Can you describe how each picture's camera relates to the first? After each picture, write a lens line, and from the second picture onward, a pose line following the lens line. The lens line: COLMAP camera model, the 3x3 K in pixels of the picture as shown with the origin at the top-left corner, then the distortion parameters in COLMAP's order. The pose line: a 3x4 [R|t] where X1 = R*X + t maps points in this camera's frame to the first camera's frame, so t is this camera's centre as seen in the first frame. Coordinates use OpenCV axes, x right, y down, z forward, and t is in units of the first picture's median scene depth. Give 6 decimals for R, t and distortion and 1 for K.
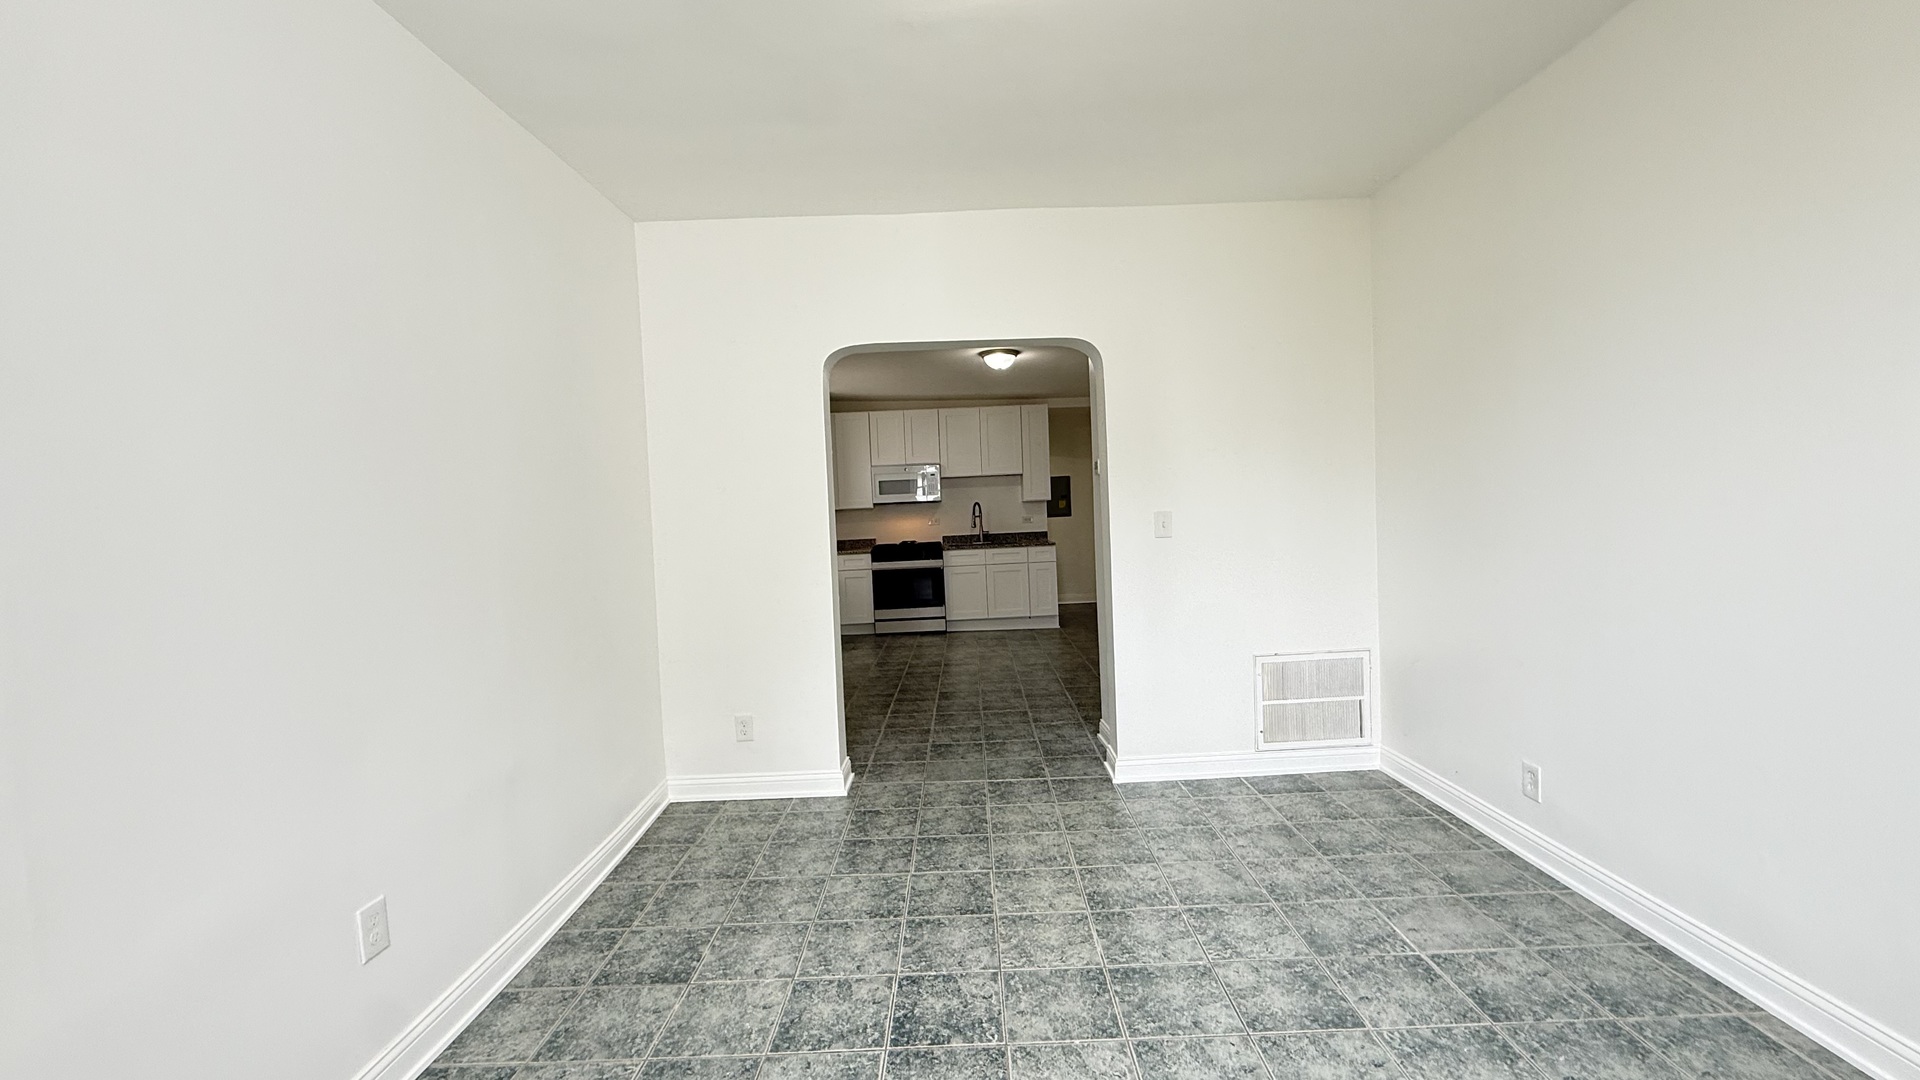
lens RADIAL K [[764.7, 0, 958.2], [0, 764.7, 539.9], [0, 0, 1]] dist [-0.000594, -0.000160]
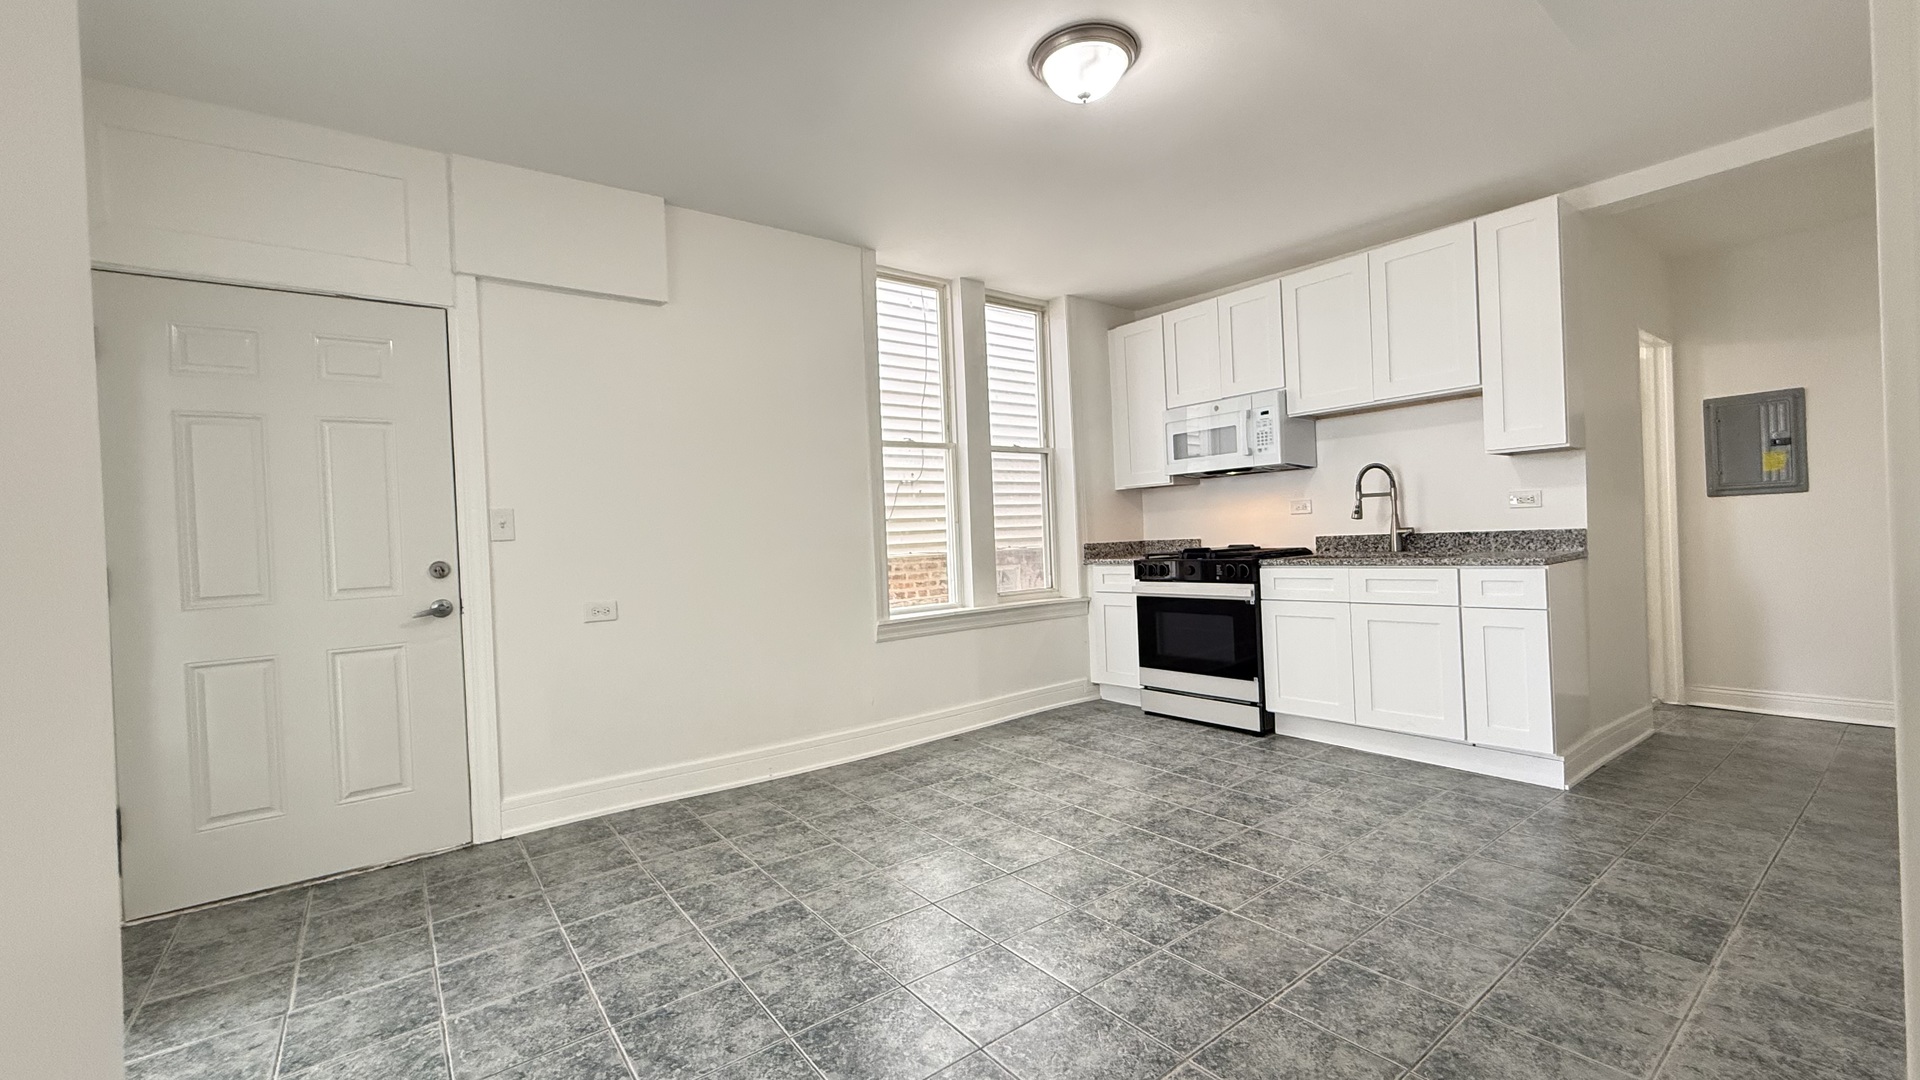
lens RADIAL K [[766.5, 0, 954.7], [0, 766.5, 542.6], [0, 0, 1]] dist [-0.000880, -0.000163]
pose [[0.611201, 0.023119, -0.791138, 0.587939], [-0.014183, 0.999733, 0.018257, -0.017489], [0.791348, 0.000062, 0.611366, 1.304122]]
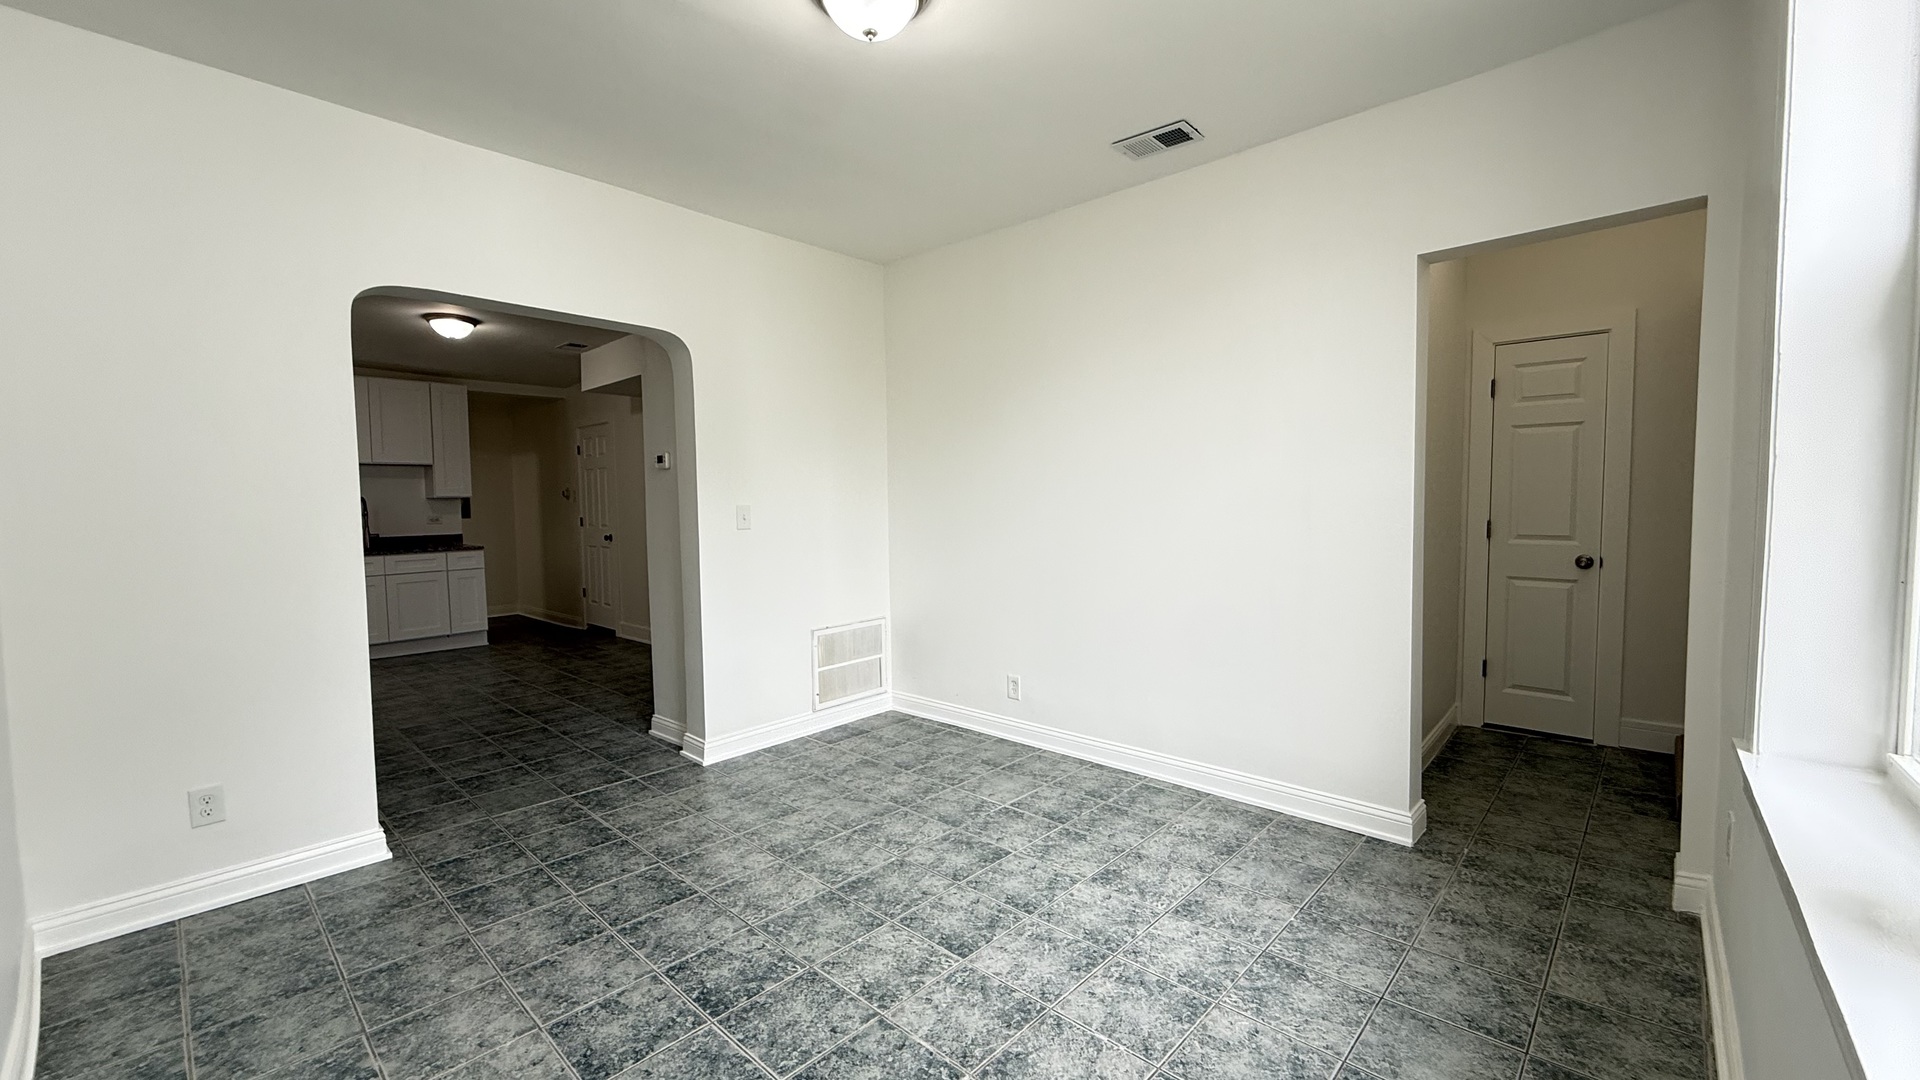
lens RADIAL K [[762.4, 0, 958.4], [0, 762.4, 543.3], [0, 0, 1]] dist [0.000391, 0.000019]
pose [[0.680026, -0.010545, 0.733112, -0.334565], [0.016711, 0.999860, -0.001119, 0.023781], [-0.732997, 0.013012, 0.680107, 0.039989]]
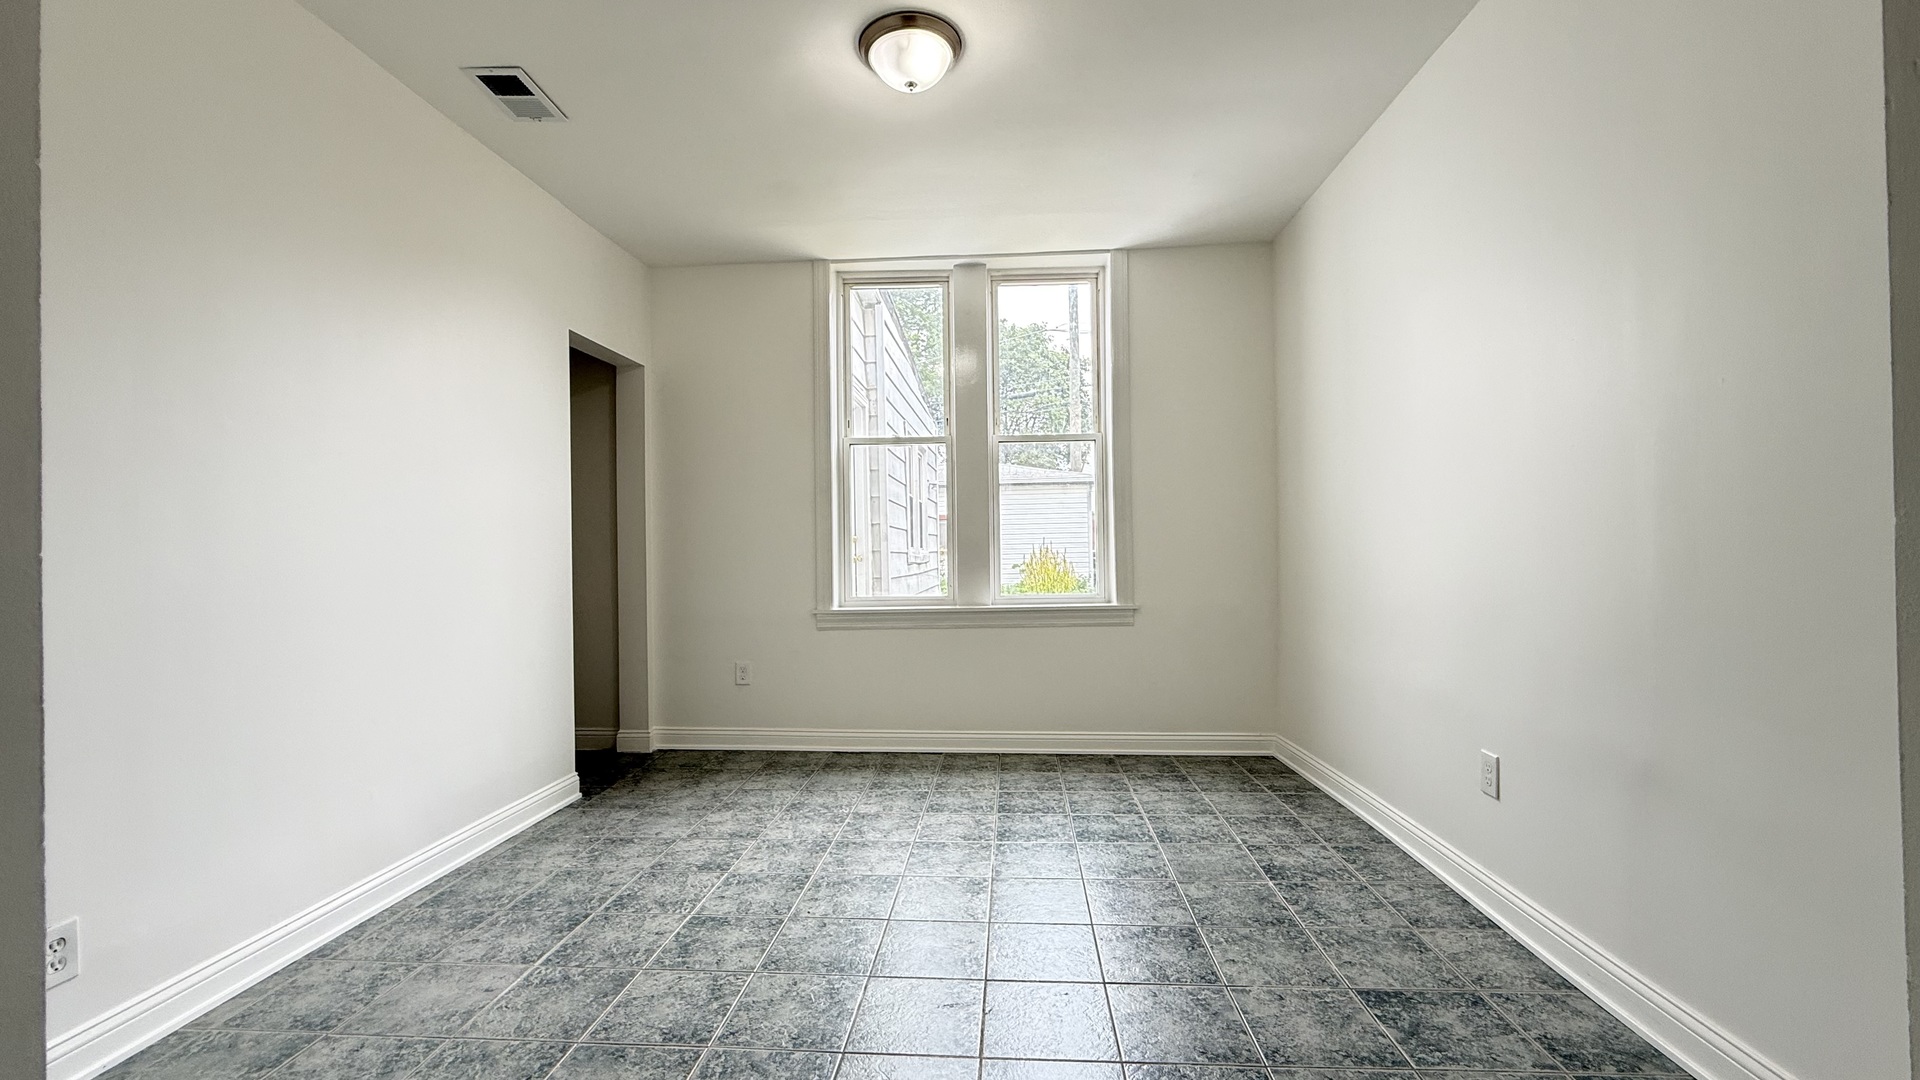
lens RADIAL K [[765.6, 0, 957.9], [0, 765.6, 540.1], [0, 0, 1]] dist [-0.000100, -0.000533]
pose [[-0.996084, 0.061645, 0.063370, 0.000320], [0.063515, 0.997590, 0.027937, 0.018621], [-0.061496, 0.031852, -0.997599, 1.200721]]
